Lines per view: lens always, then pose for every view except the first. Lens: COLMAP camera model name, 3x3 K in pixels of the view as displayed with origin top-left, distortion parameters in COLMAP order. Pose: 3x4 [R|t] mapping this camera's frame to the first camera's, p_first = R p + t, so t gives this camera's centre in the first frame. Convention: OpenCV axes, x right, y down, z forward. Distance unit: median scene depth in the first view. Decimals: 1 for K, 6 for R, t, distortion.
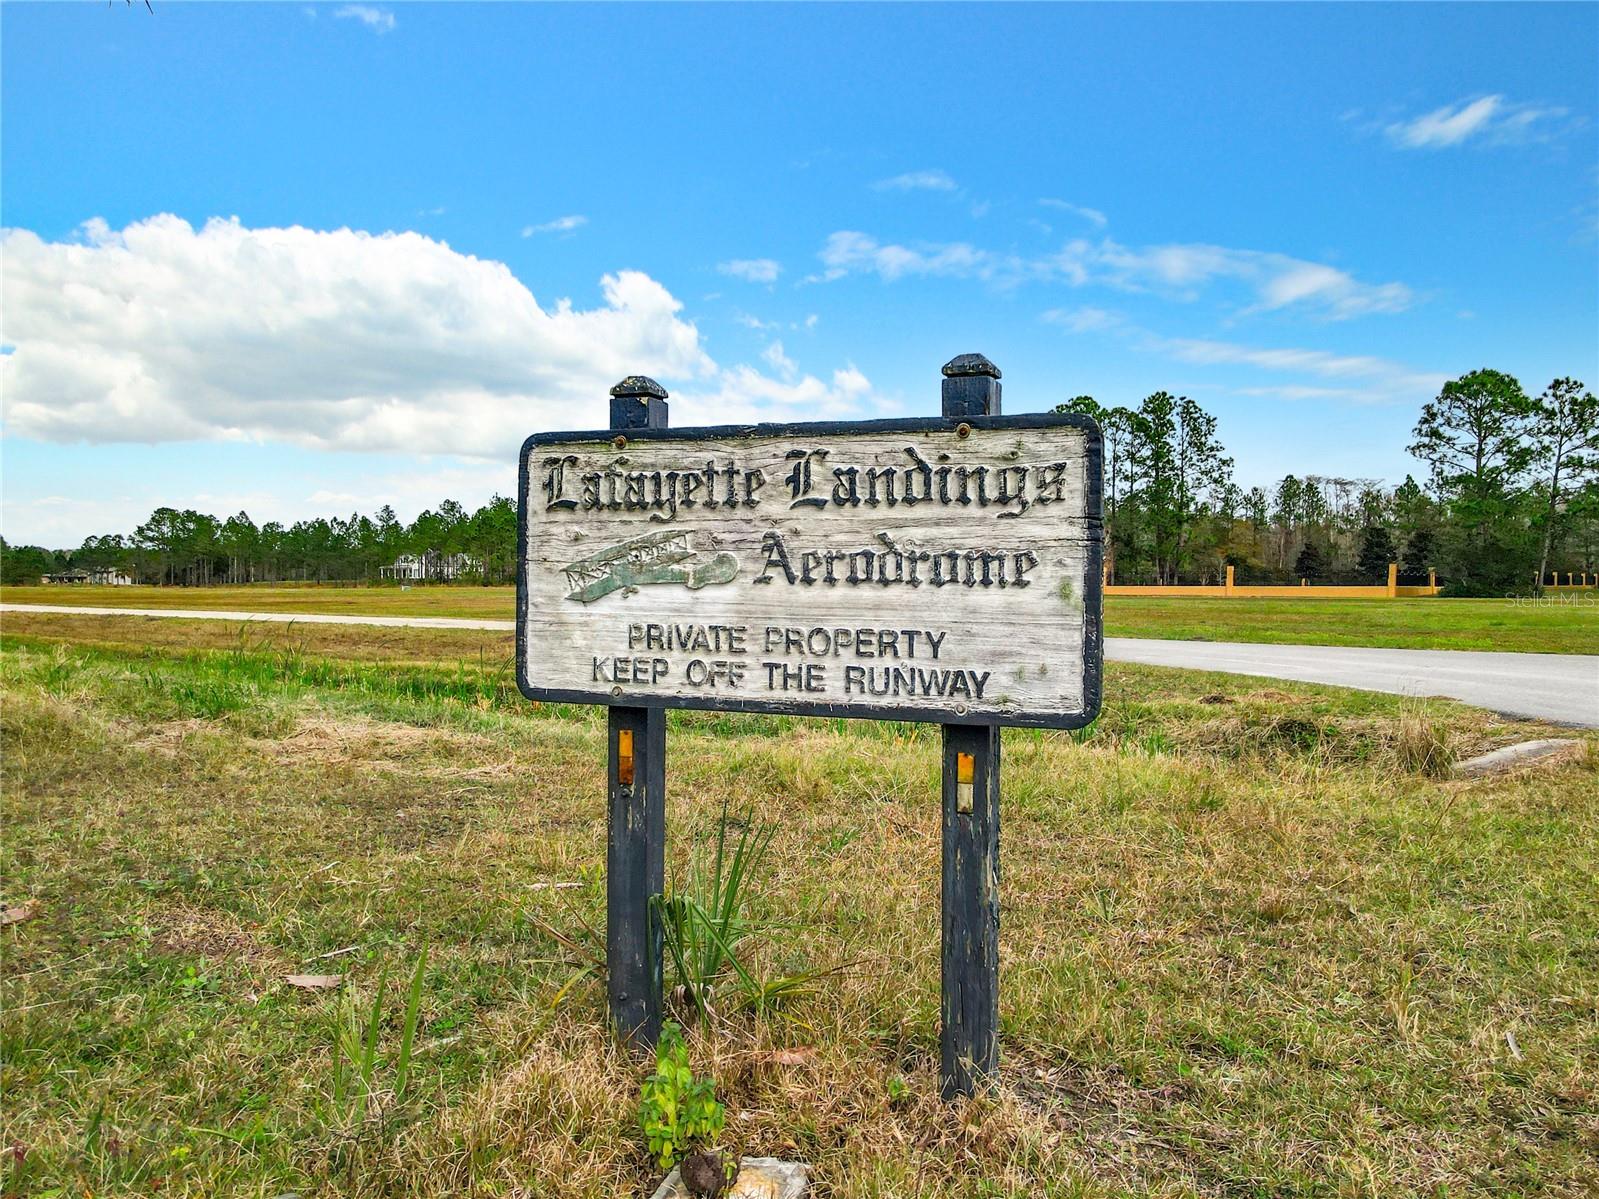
lens RADIAL K [[1201.0, 0, 795.5], [0, 1201.0, 575.4], [0, 0, 1]] dist [0.016704, 0.005708]
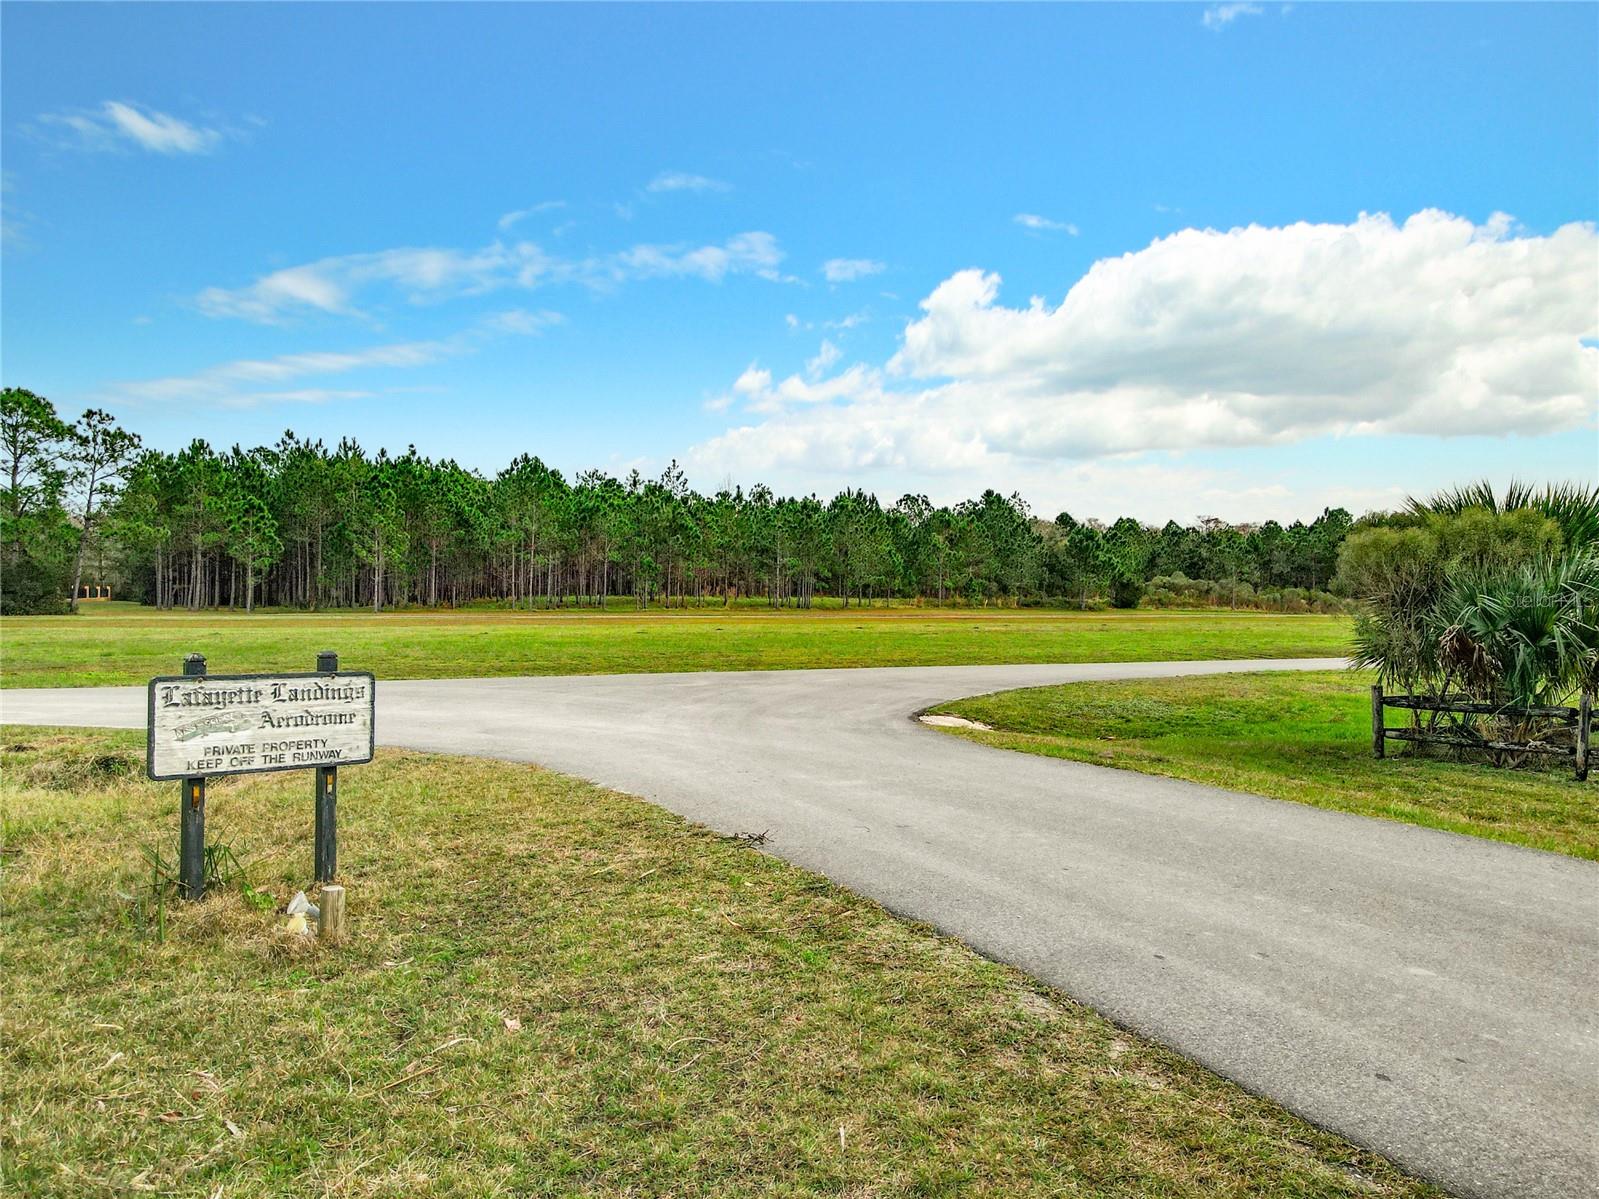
lens RADIAL K [[1201.0, 0, 795.5], [0, 1201.0, 575.4], [0, 0, 1]] dist [0.016704, 0.005708]
pose [[0.445837, 0.013361, 0.895015, -1.651012], [-0.007174, 0.999910, -0.011353, -0.271266], [-0.895086, -0.001359, 0.445892, -1.175496]]
